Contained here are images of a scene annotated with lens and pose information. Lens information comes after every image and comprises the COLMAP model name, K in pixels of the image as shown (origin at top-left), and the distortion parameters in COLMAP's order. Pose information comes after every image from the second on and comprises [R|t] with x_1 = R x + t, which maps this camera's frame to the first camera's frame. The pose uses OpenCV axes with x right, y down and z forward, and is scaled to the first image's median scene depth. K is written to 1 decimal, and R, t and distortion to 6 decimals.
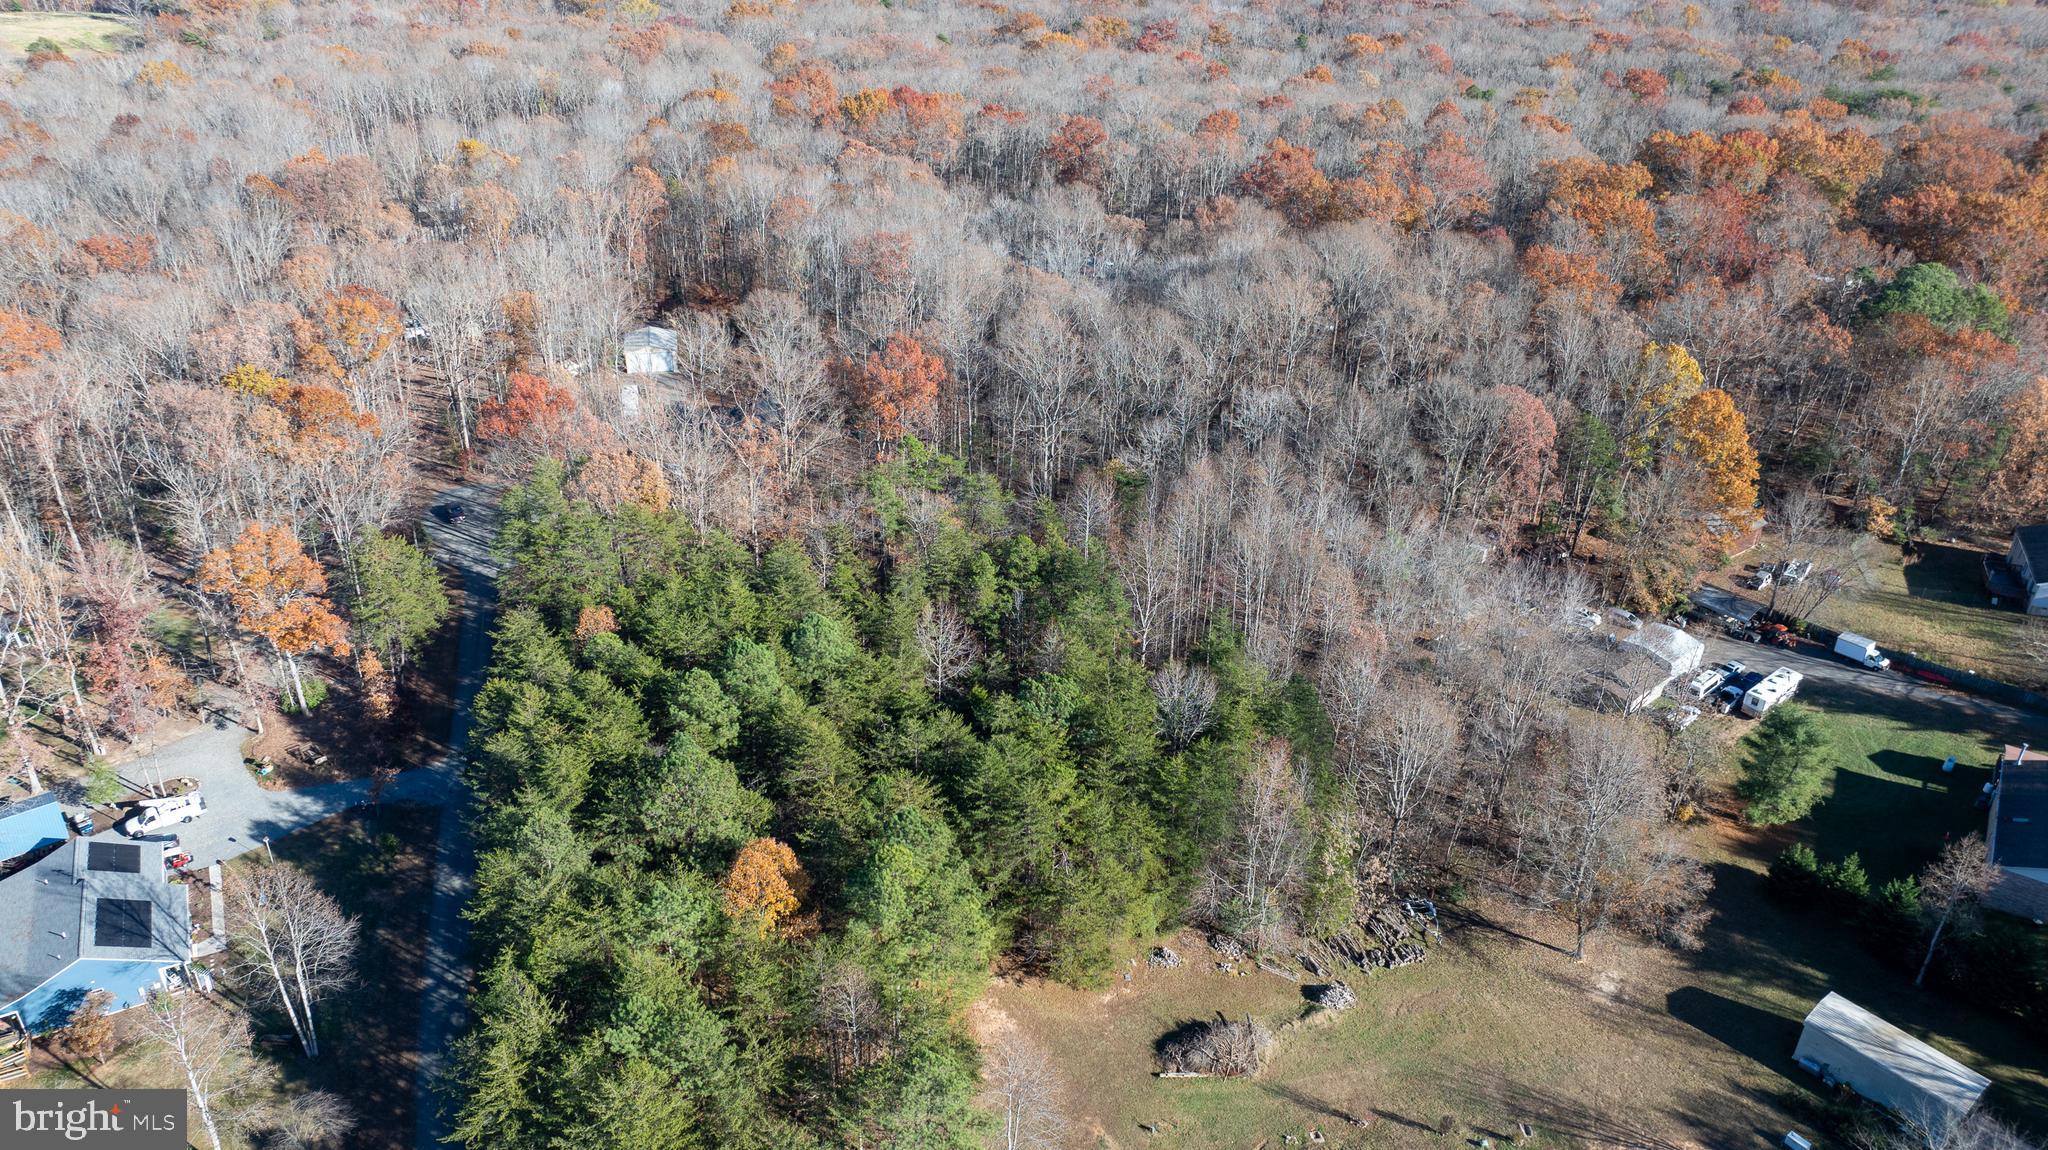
lens RADIAL K [[1440.3, 0, 1024.0], [0, 1440.3, 575.0], [0, 0, 1]] dist [-0.017037, -0.001890]
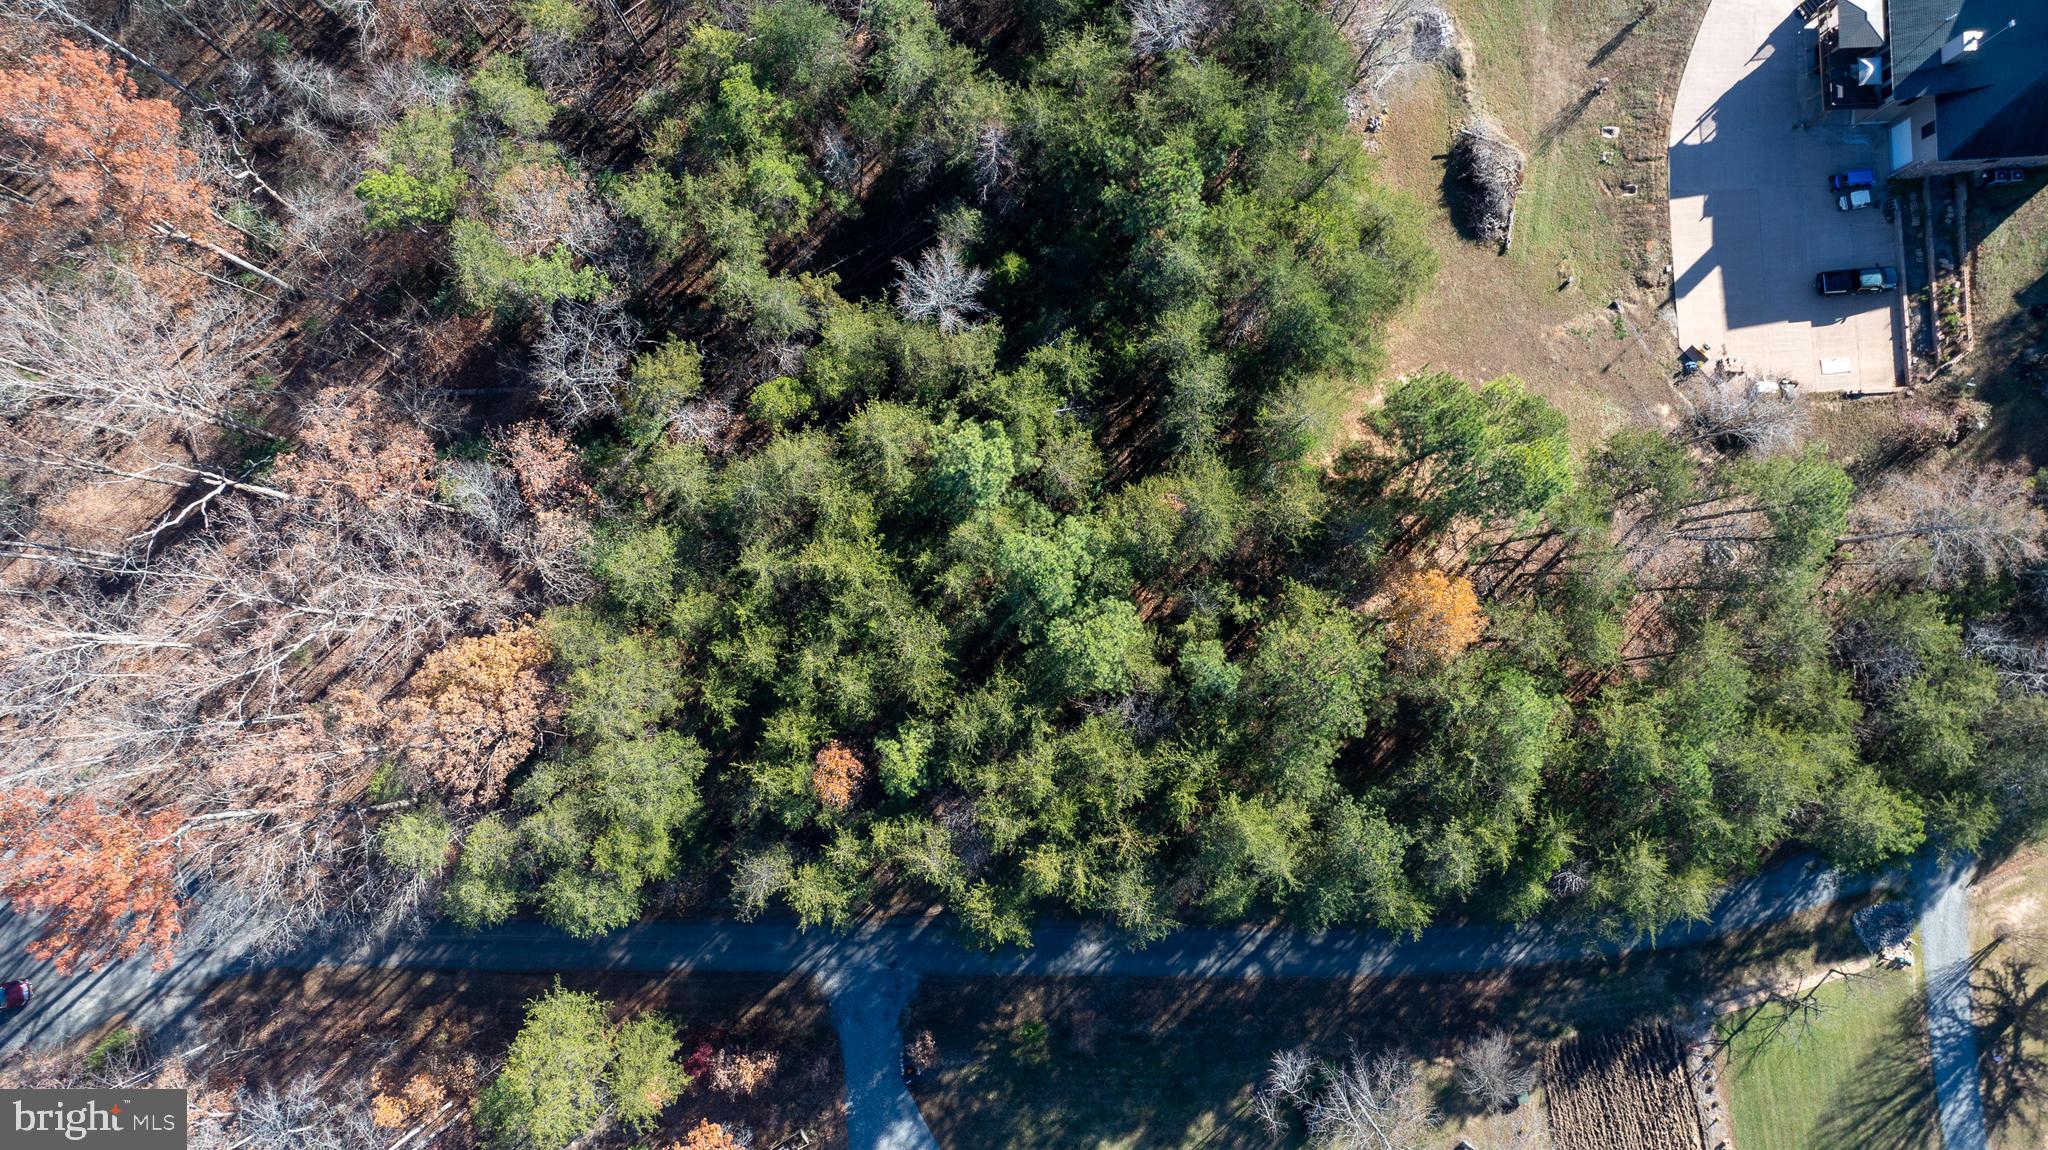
lens RADIAL K [[1480.4, 0, 1024.0], [0, 1480.4, 575.0], [0, 0, 1]] dist [-0.007689, -0.004920]
pose [[0.281690, -0.958695, 0.039423, -0.157713], [0.463251, 0.171866, 0.869402, -0.403950], [-0.840267, -0.226640, 0.492530, 0.447031]]
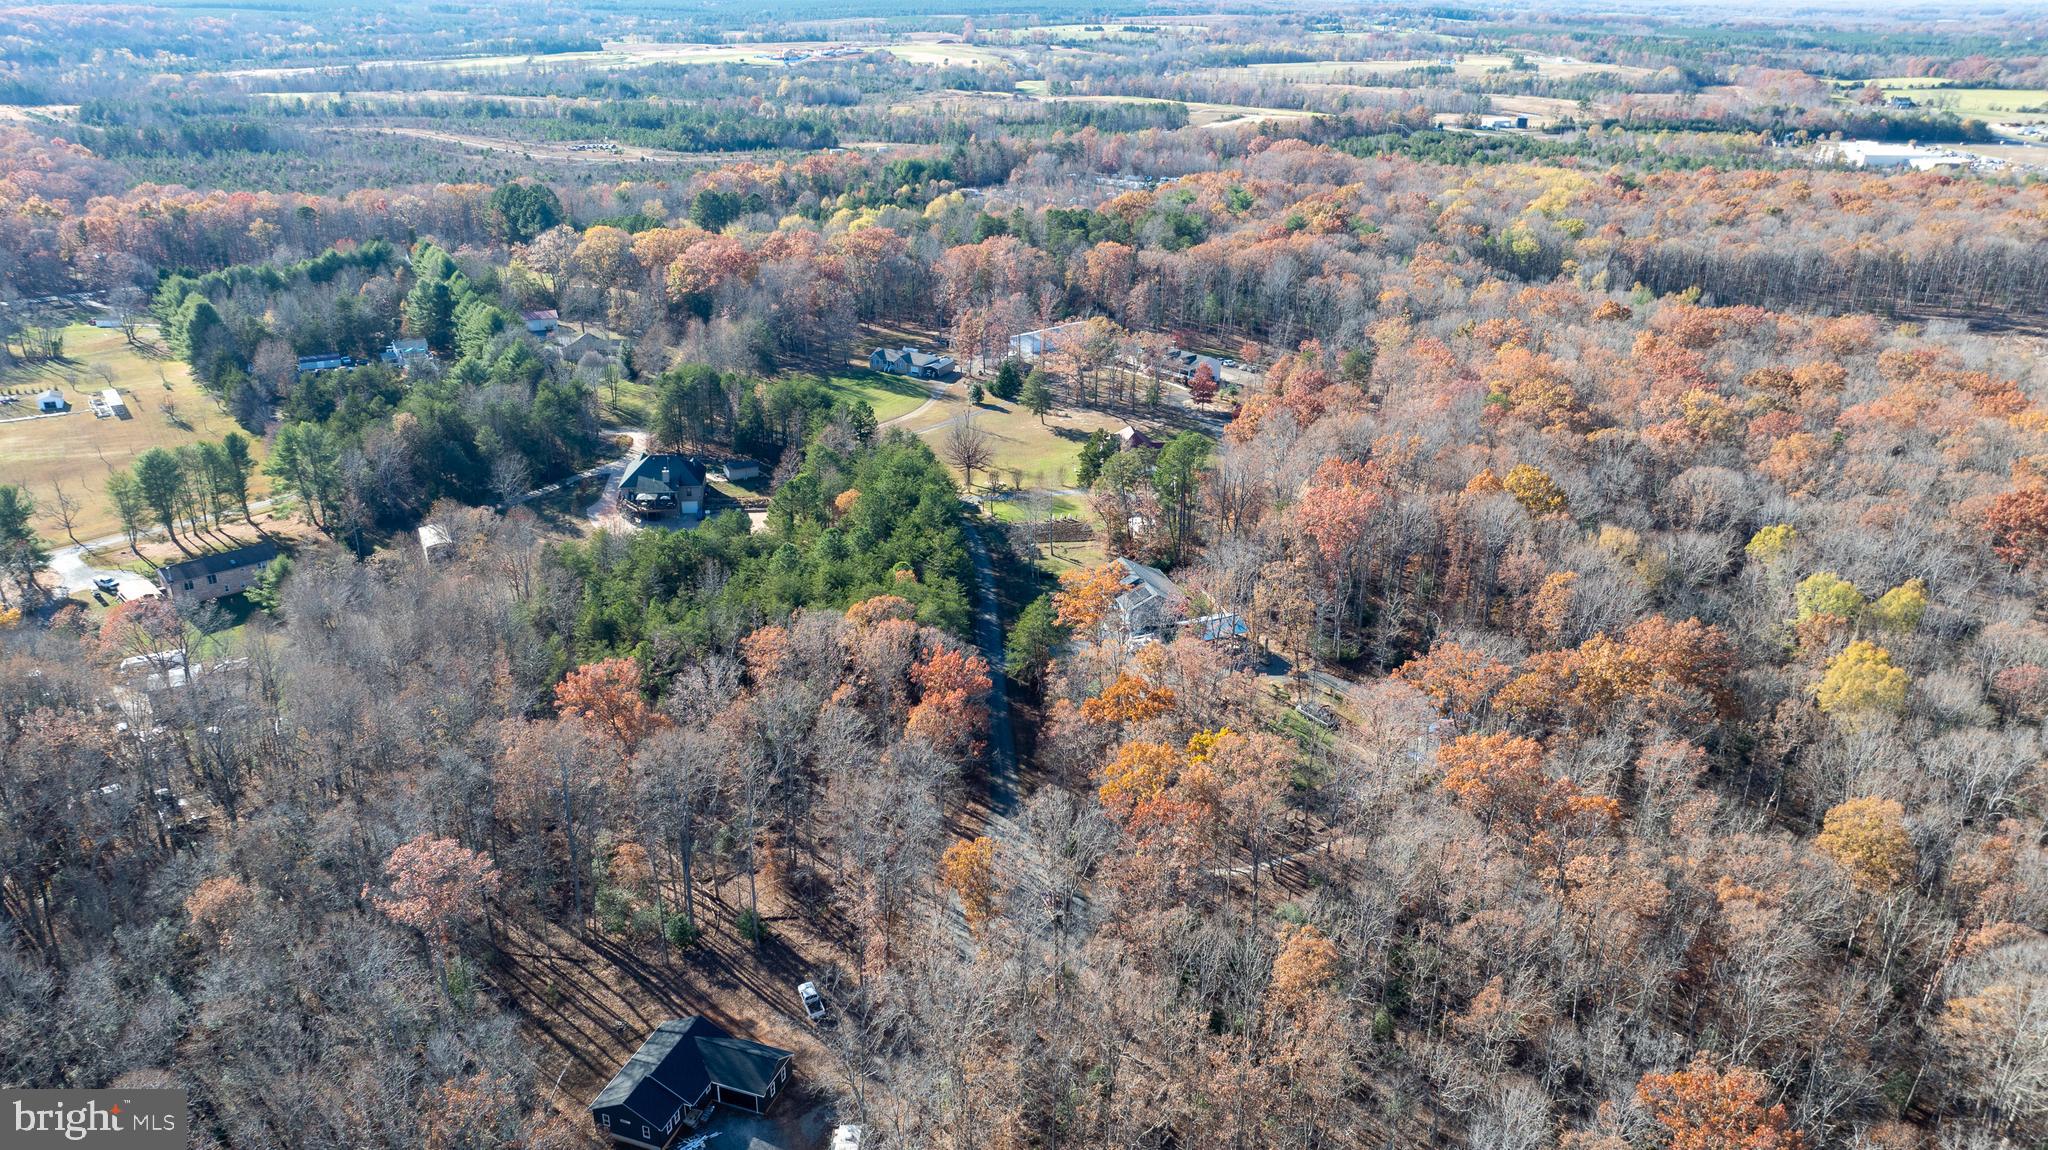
lens RADIAL K [[1480.4, 0, 1024.0], [0, 1480.4, 575.0], [0, 0, 1]] dist [-0.007689, -0.004920]
pose [[-0.976950, -0.105431, 0.185617, -0.566232], [0.080677, 0.622679, 0.778307, -0.990321], [-0.197638, 0.775342, -0.599820, 1.500799]]
